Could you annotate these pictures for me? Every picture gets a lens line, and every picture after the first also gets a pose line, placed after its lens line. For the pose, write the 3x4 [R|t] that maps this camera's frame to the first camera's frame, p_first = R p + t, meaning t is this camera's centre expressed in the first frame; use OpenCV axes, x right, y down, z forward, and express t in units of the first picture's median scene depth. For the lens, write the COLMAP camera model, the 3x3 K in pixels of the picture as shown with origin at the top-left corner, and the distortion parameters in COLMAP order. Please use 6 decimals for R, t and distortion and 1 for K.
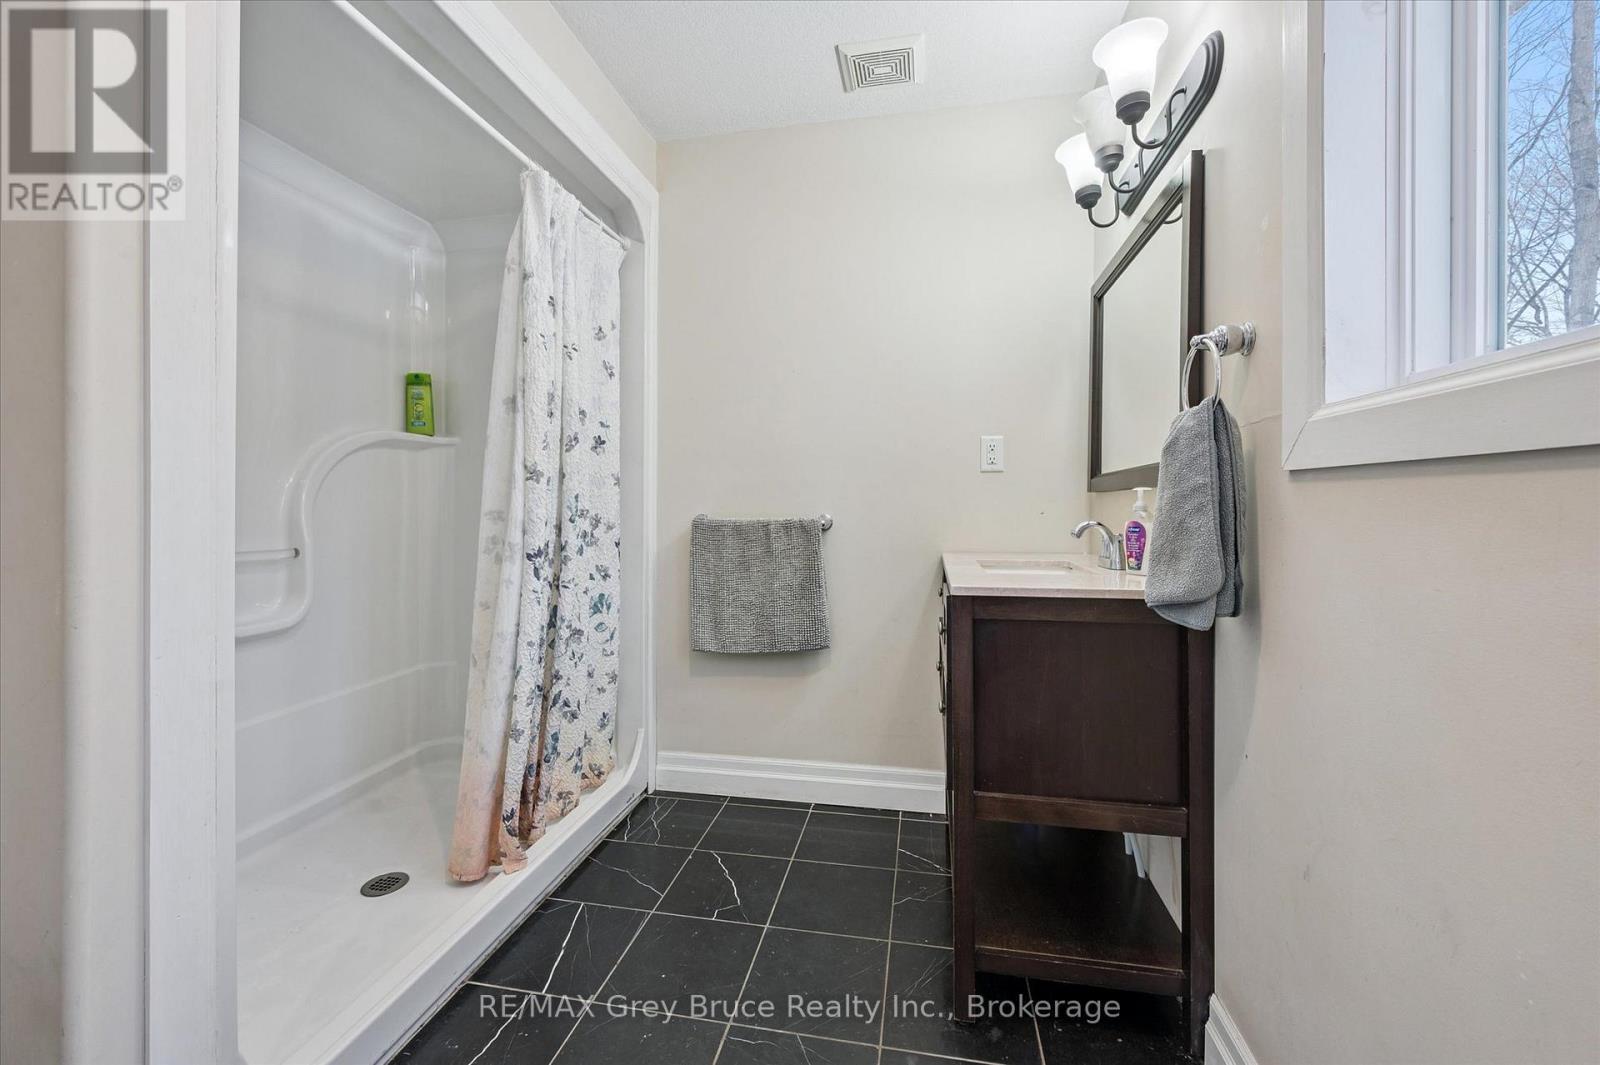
lens RADIAL K [[631.6, 0, 804.3], [0, 631.6, 516.2], [0, 0, 1]] dist [-0.003684, 0.000339]
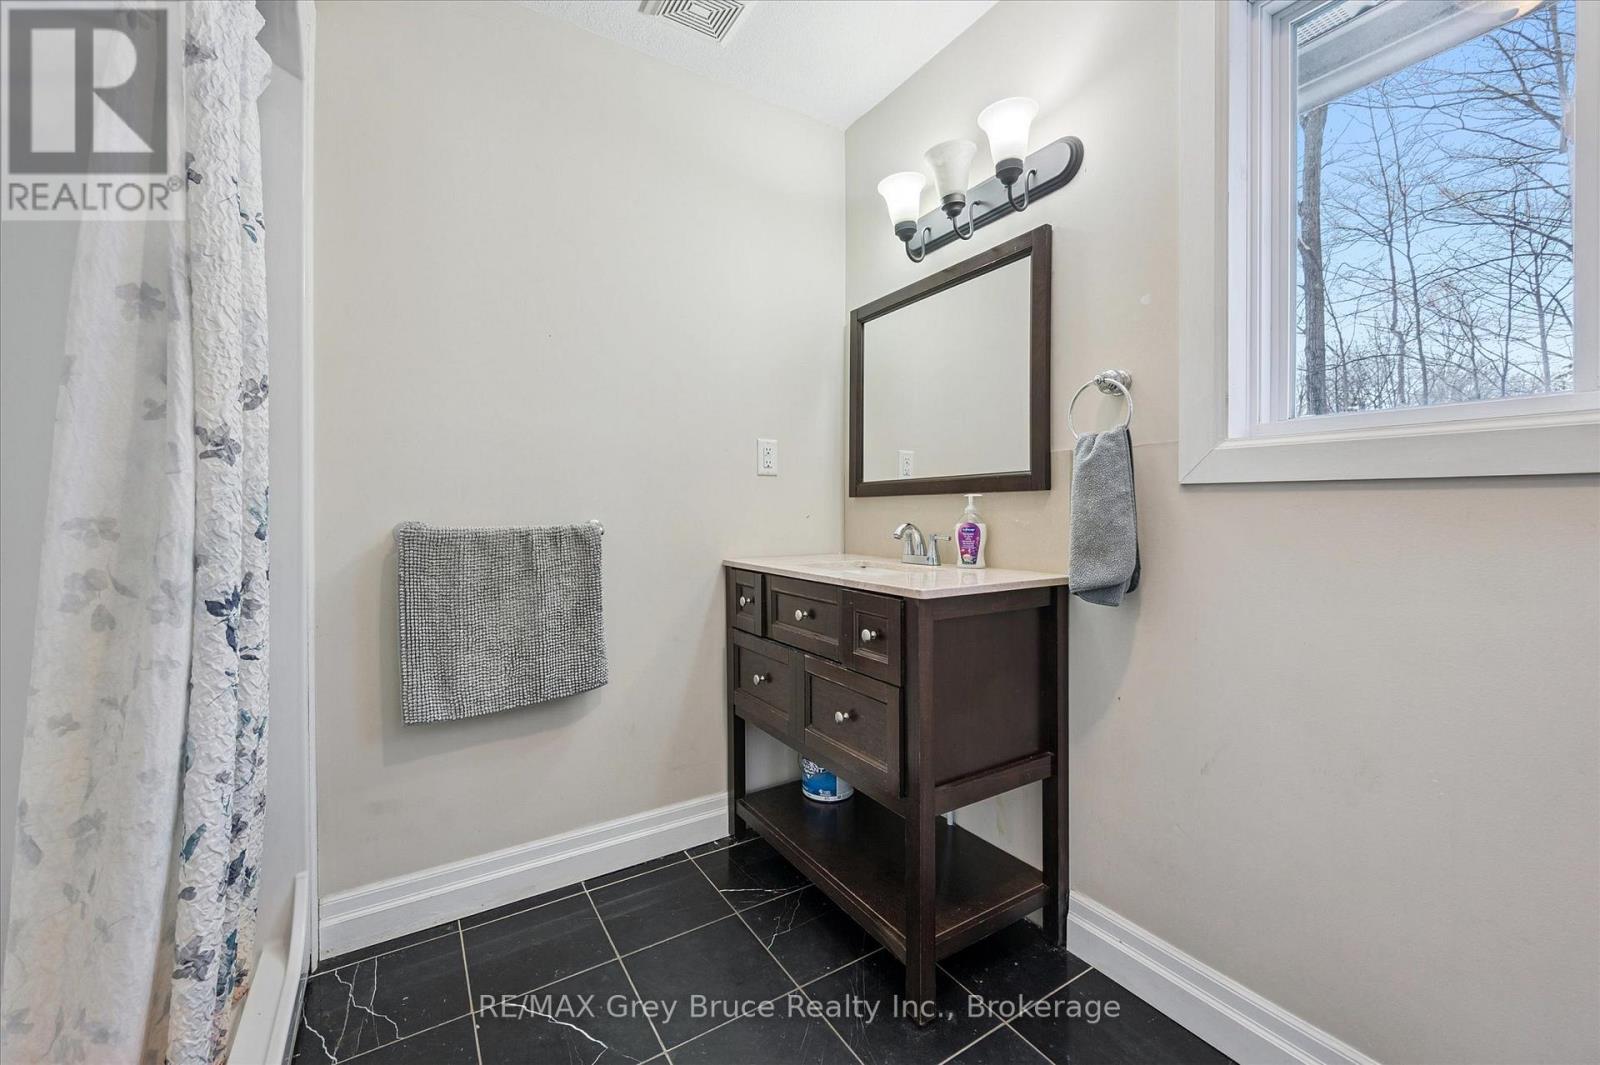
lens RADIAL K [[631.6, 0, 798.3], [0, 631.6, 522.3], [0, 0, 1]] dist [-0.003684, 0.000339]
pose [[0.732432, -0.012099, 0.680732, -0.423830], [0.010539, 0.999924, 0.006433, -0.003073], [-0.680758, 0.002462, 0.732504, 0.297099]]
